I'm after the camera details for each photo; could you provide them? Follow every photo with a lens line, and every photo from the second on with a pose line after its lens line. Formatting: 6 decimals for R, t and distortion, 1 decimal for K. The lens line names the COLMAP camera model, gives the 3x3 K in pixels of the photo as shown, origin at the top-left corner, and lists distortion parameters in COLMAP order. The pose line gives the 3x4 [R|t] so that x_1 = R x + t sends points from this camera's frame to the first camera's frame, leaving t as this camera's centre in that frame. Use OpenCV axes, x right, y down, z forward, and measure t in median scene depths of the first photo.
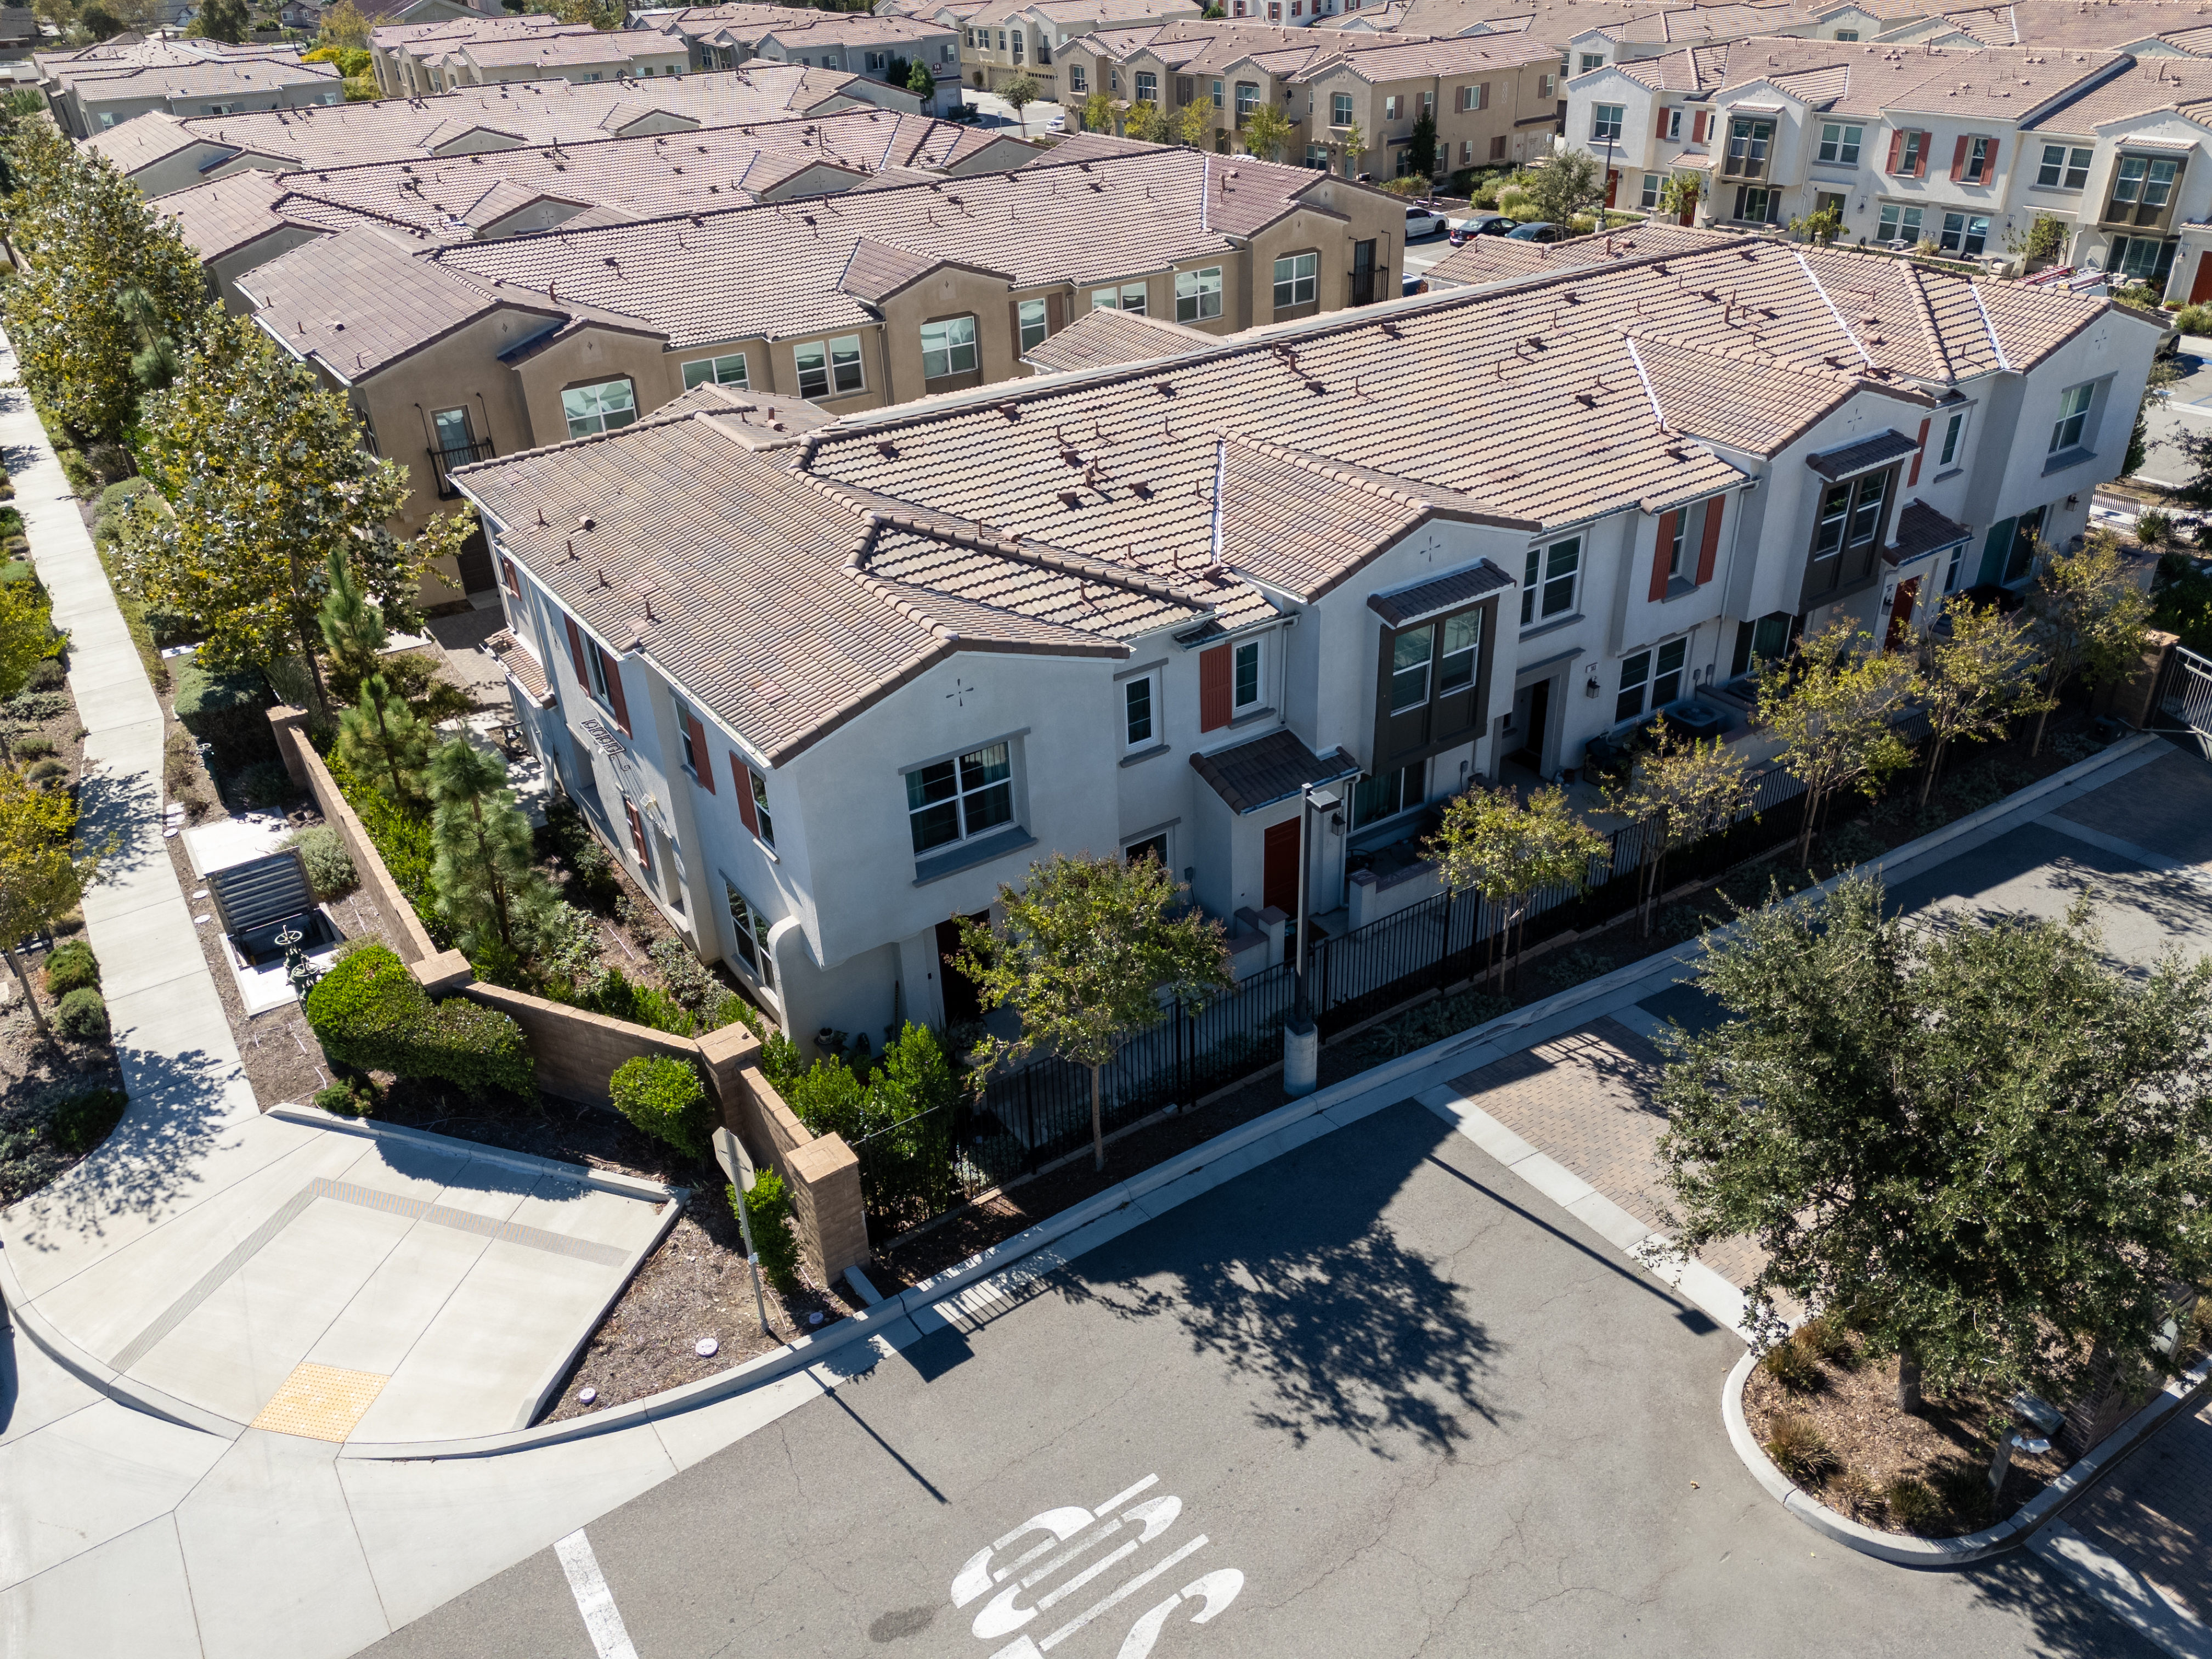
lens RADIAL K [[1645.0, 0, 1109.3], [0, 1645.0, 829.5], [0, 0, 1]] dist [0.044090, -0.014575]
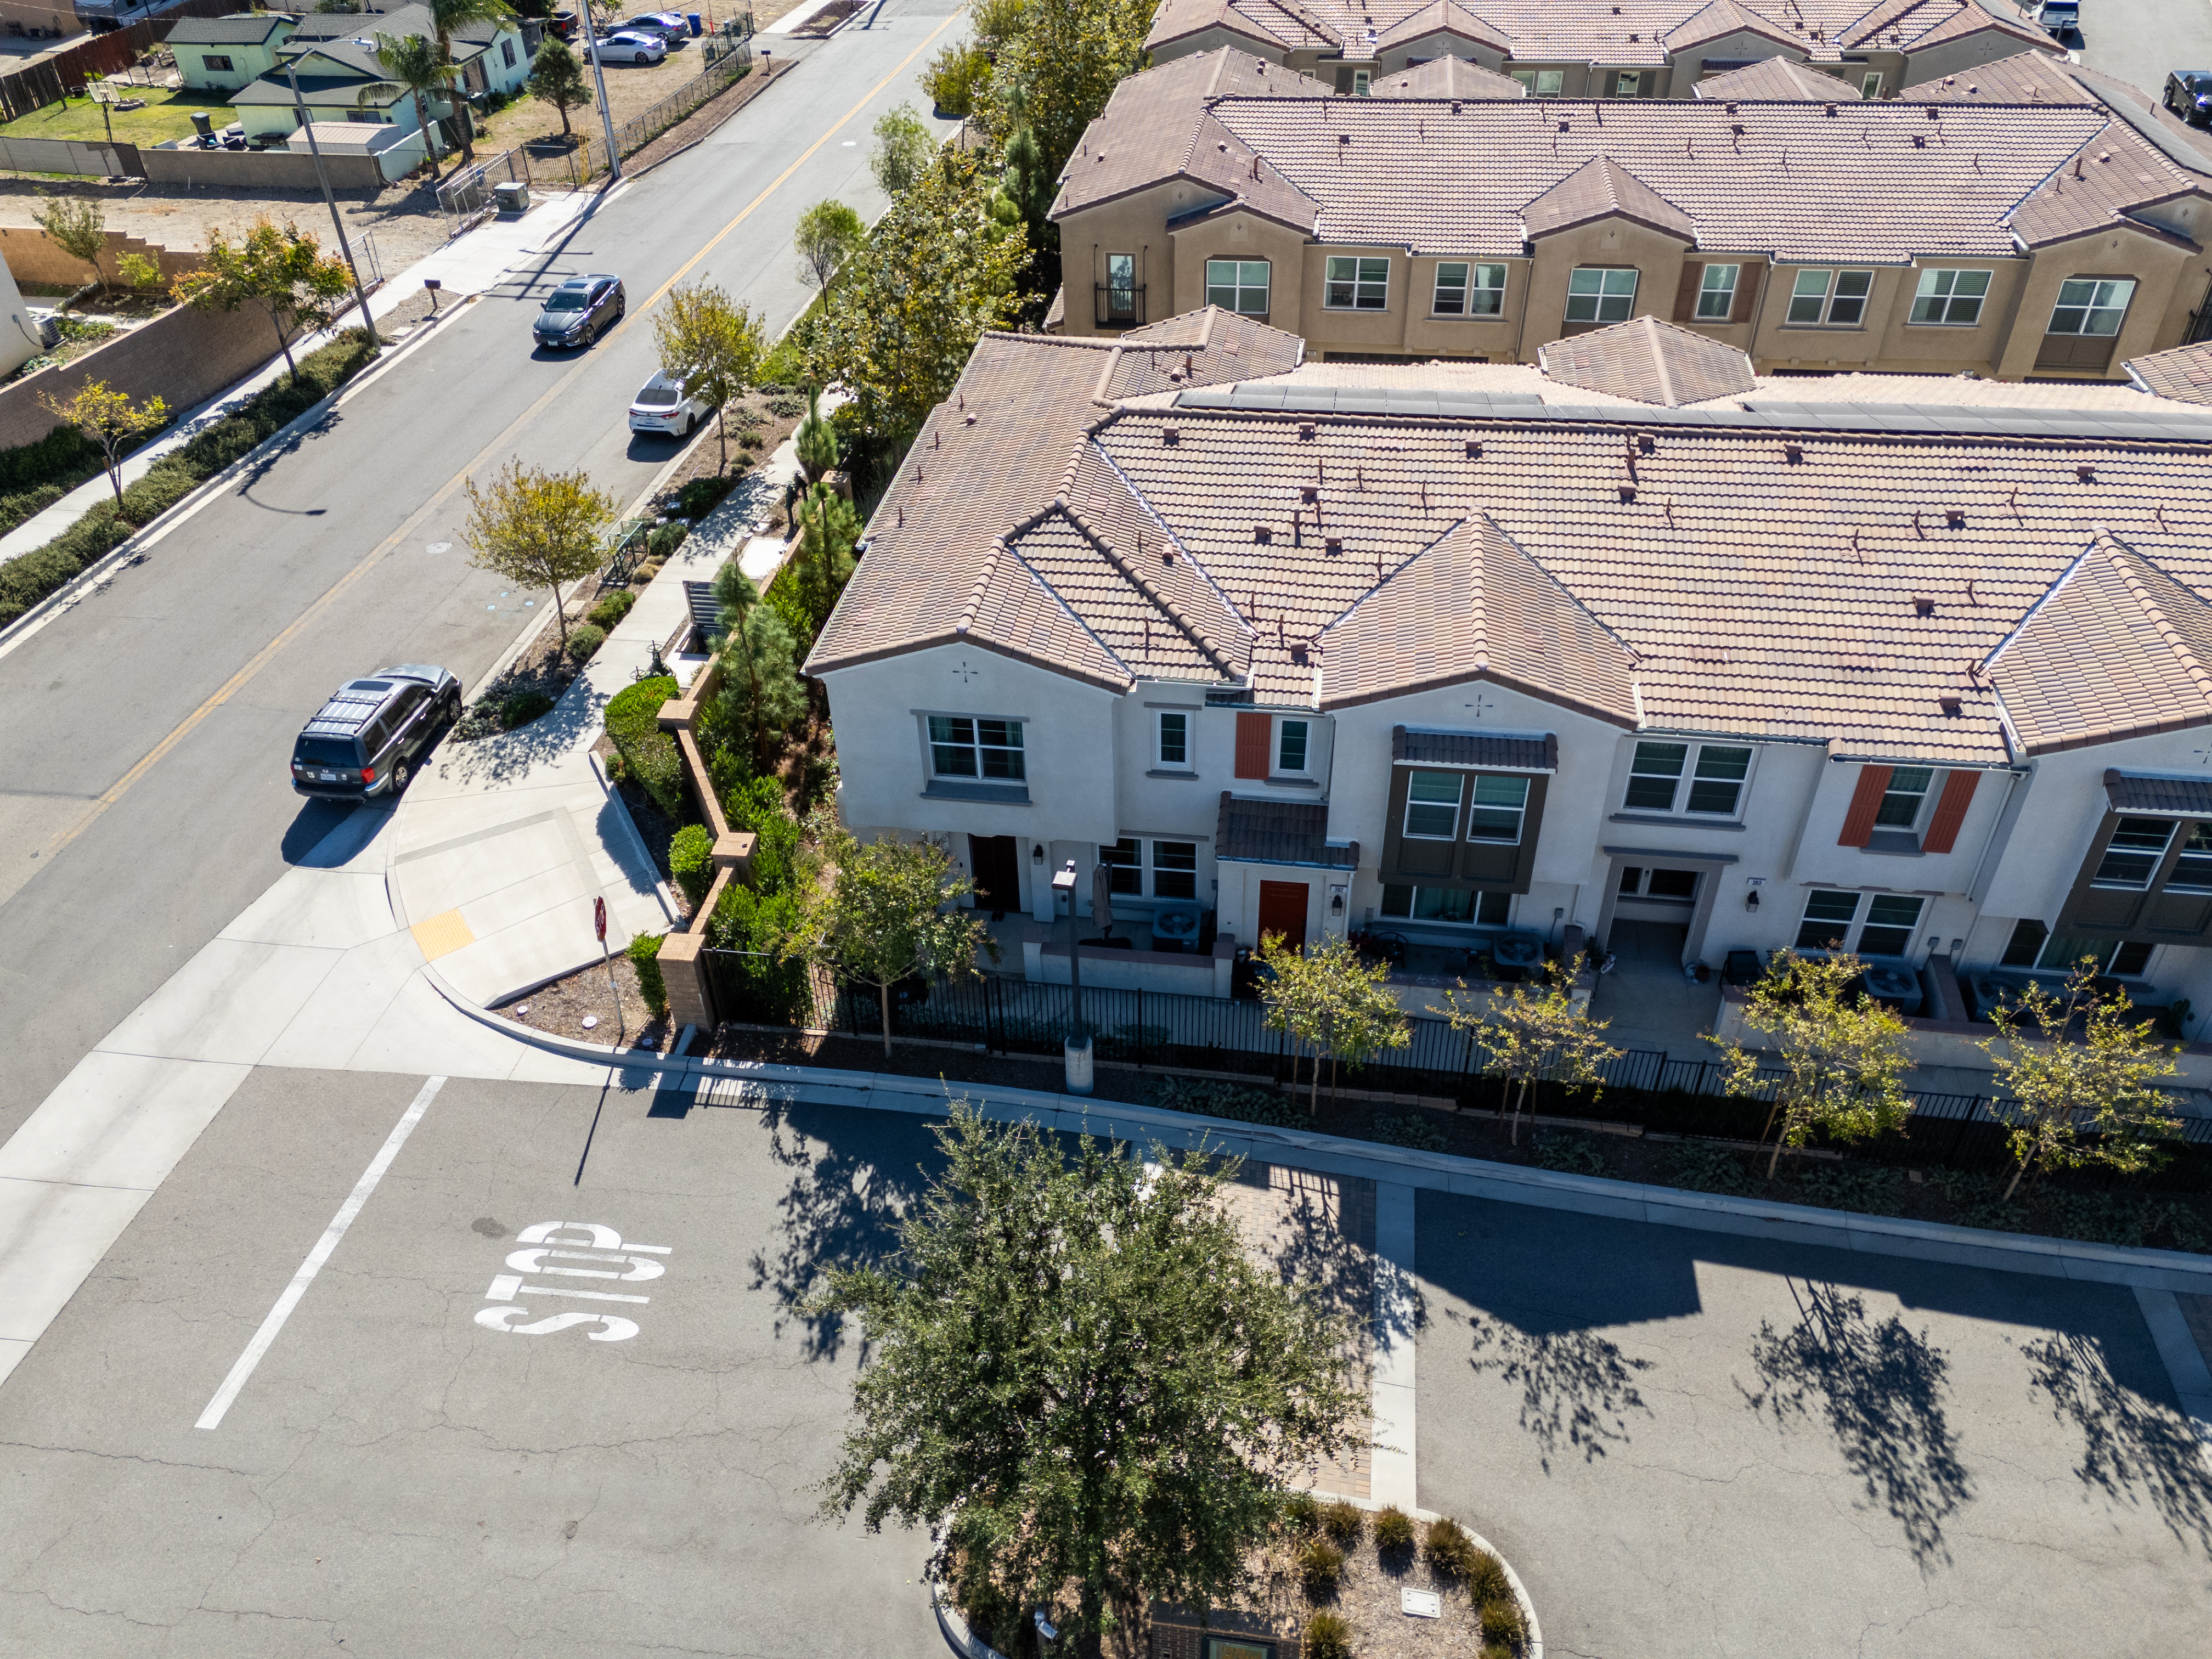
lens RADIAL K [[1645.0, 0, 1119.0], [0, 1645.0, 827.1], [0, 0, 1]] dist [0.044090, -0.014575]
pose [[0.738873, 0.431391, -0.517656, 0.615175], [-0.341334, 0.901971, 0.264460, -0.308872], [0.580996, -0.018709, 0.813691, 0.046065]]
